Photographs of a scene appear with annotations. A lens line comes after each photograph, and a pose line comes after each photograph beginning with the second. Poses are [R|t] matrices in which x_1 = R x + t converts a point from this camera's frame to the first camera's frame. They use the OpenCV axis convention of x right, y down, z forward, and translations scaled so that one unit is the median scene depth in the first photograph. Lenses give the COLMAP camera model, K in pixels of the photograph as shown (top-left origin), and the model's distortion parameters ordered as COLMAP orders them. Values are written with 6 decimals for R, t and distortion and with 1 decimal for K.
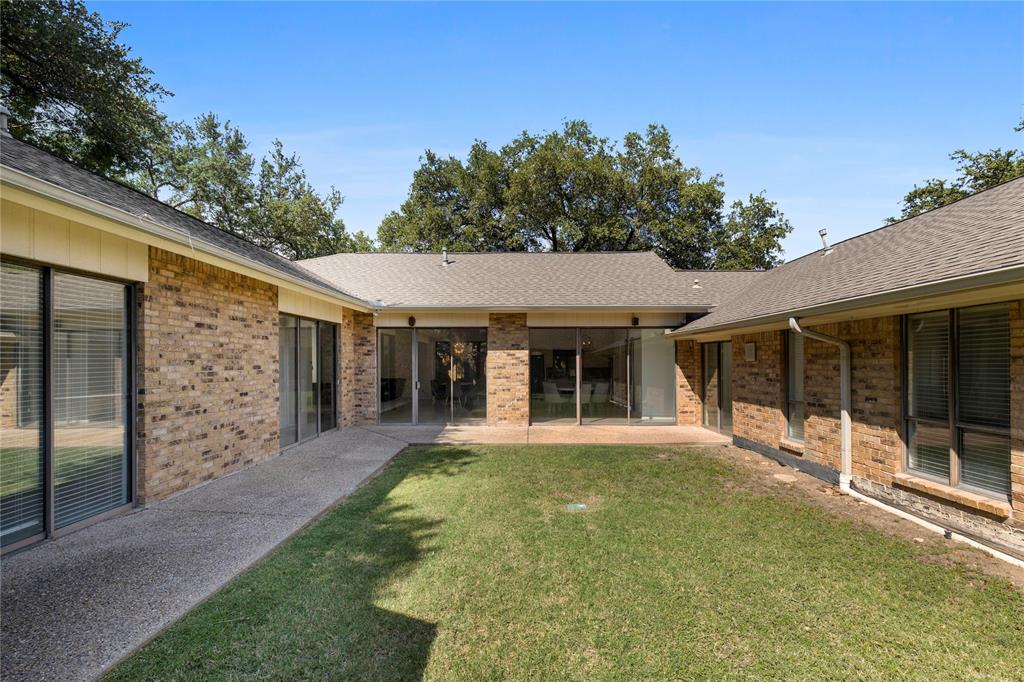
lens RADIAL K [[463.8, 0, 513.3], [0, 463.8, 360.2], [0, 0, 1]] dist [0.007617, 0.000007]
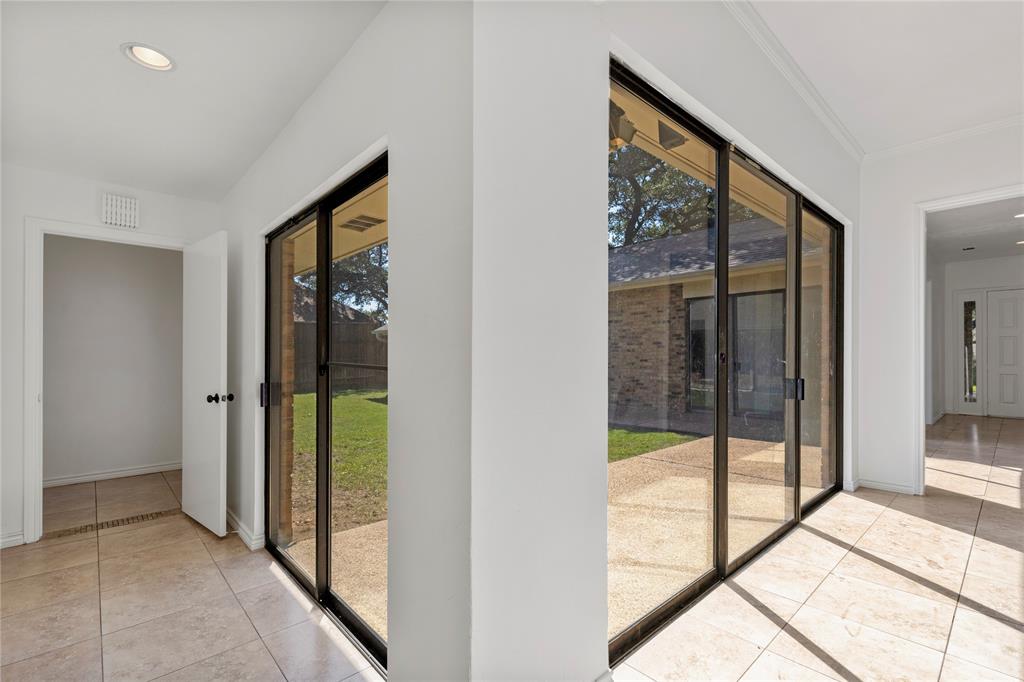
lens RADIAL K [[460.3, 0, 511.2], [0, 460.3, 347.8], [0, 0, 1]] dist [0.020514, 0.000285]
pose [[-0.739992, 0.000193, -0.672616, 0.487138], [0.008623, 0.999920, -0.009200, 0.025105], [0.672560, -0.012608, -0.739935, 1.136128]]
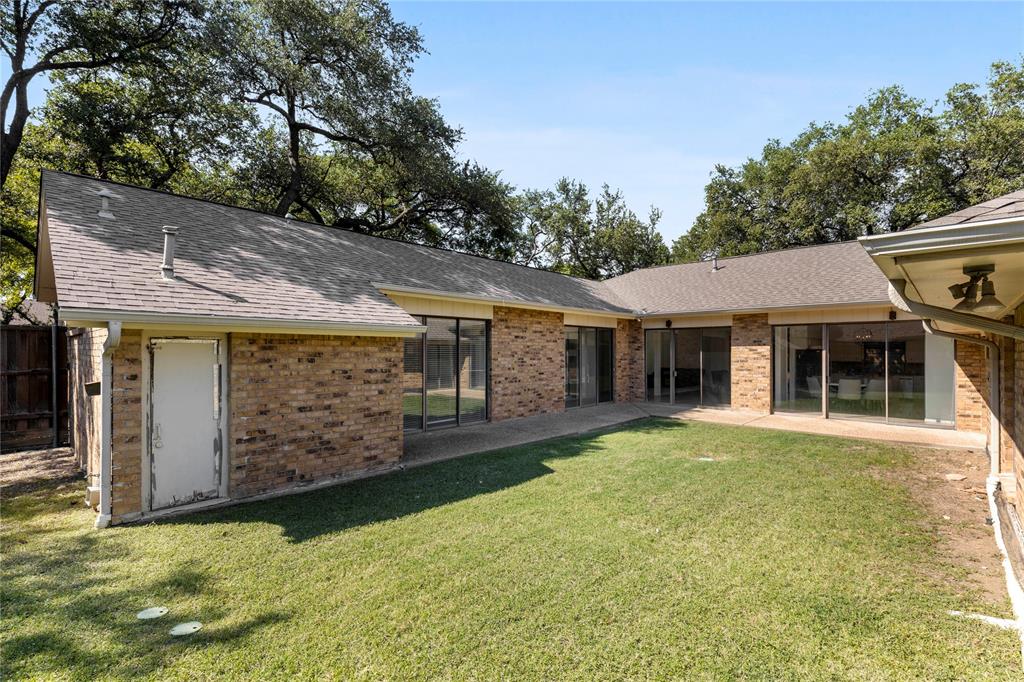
lens RADIAL K [[463.8, 0, 513.3], [0, 463.8, 360.2], [0, 0, 1]] dist [0.007617, 0.000007]
pose [[0.728746, 0.018116, -0.684545, 0.347467], [-0.002233, 0.999708, 0.024080, -0.013019], [0.684781, -0.016020, 0.728573, -0.230964]]
